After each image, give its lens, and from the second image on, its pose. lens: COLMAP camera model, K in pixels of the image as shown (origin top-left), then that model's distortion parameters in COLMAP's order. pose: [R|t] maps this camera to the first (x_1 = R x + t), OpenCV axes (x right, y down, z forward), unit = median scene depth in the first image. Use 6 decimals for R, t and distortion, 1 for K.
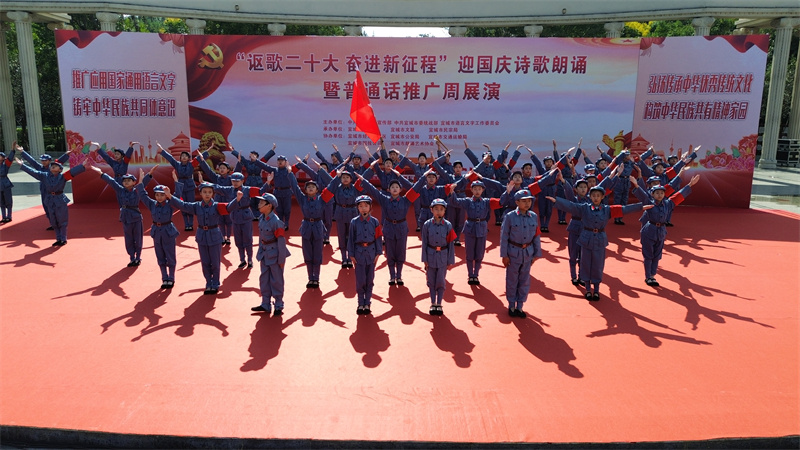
lens RADIAL K [[538.5, 0, 395.3], [0, 538.5, 224.2], [0, 0, 1]] dist [0.004517, -0.014377]
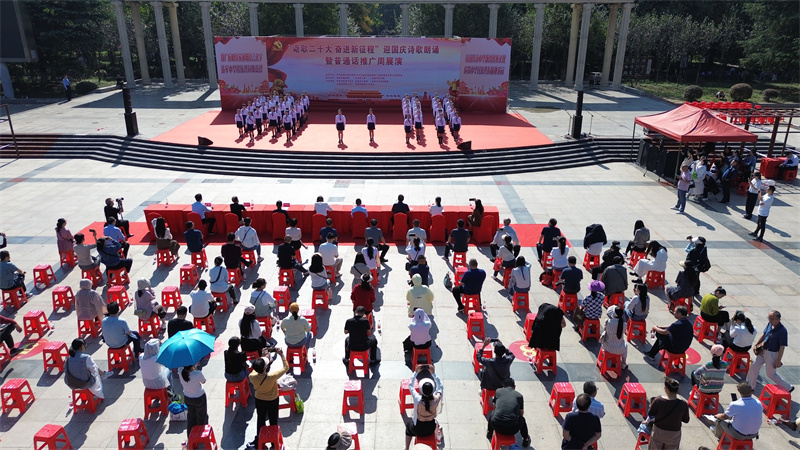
lens RADIAL K [[538.5, 0, 401.9], [0, 538.5, 223.4], [0, 0, 1]] dist [0.004517, -0.014377]
pose [[0.999560, 0.008234, -0.028498, 0.265758], [-0.004098, 0.989821, 0.142256, 0.111225], [0.029379, -0.142077, 0.989420, -1.376444]]
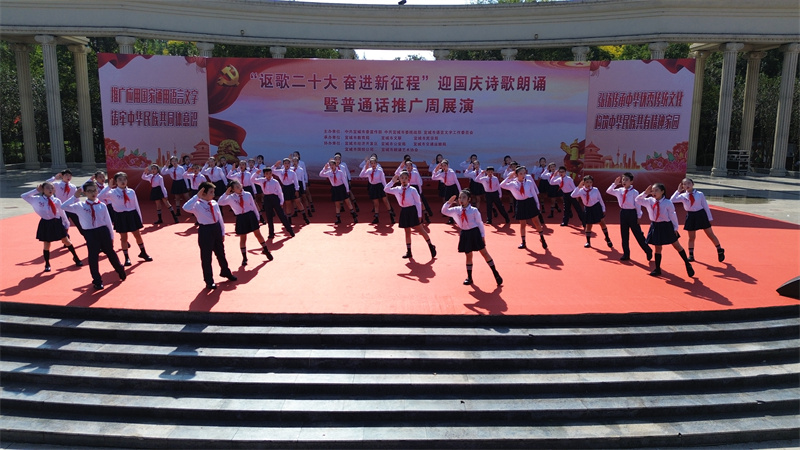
lens RADIAL K [[538.5, 0, 395.2], [0, 538.5, 224.7], [0, 0, 1]] dist [0.004517, -0.014377]
pose [[0.999846, -0.002240, 0.017415, 0.001071], [0.002812, 0.999456, -0.032865, 0.053000], [-0.017331, 0.032909, 0.999308, -0.170536]]
